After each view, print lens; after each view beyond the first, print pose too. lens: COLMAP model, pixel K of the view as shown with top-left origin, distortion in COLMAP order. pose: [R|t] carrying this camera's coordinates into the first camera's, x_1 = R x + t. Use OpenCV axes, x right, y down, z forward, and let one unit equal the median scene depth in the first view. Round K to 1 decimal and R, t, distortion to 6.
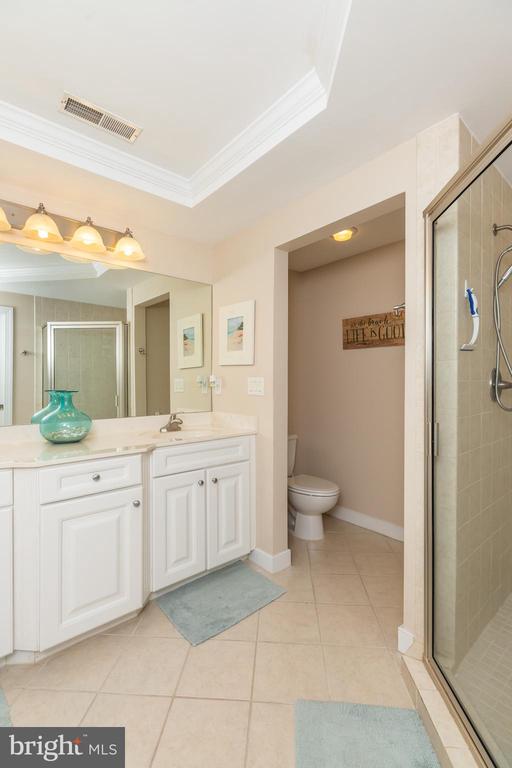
lens RADIAL K [[345.5, 0, 261.9], [0, 345.5, 378.1], [0, 0, 1]] dist [0.001553, -0.001393]
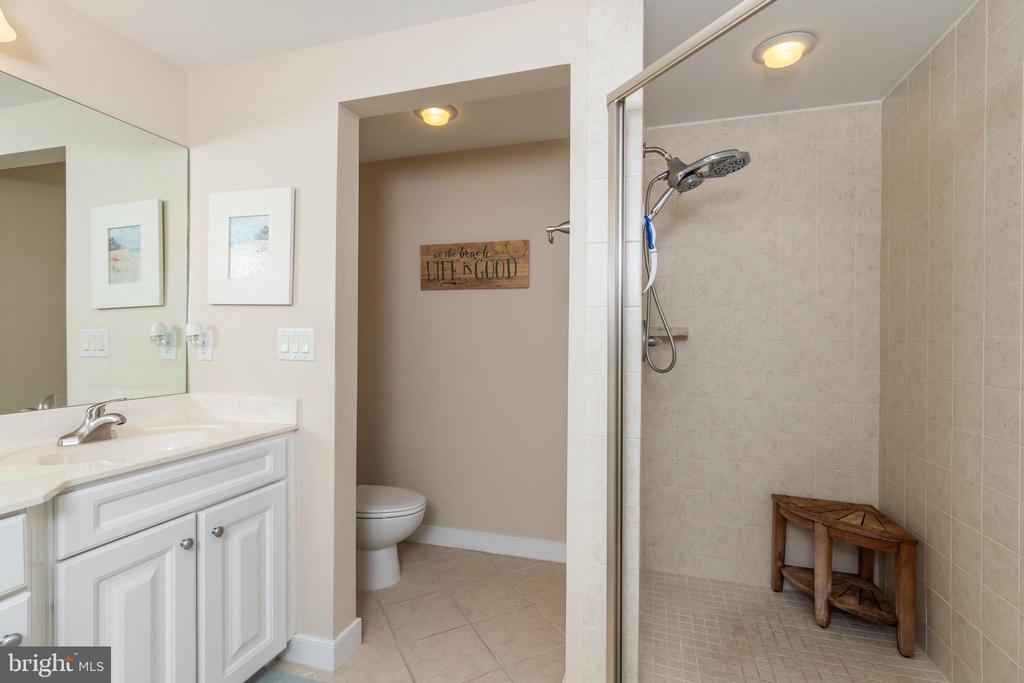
lens RADIAL K [[460.6, 0, 518.0], [0, 460.6, 337.3], [0, 0, 1]] dist [0.001553, -0.001393]
pose [[0.840628, 0.006023, 0.541580, -0.115950], [-0.008170, 0.999965, 0.001560, 0.008758], [-0.541552, -0.005736, 0.840648, 0.177219]]
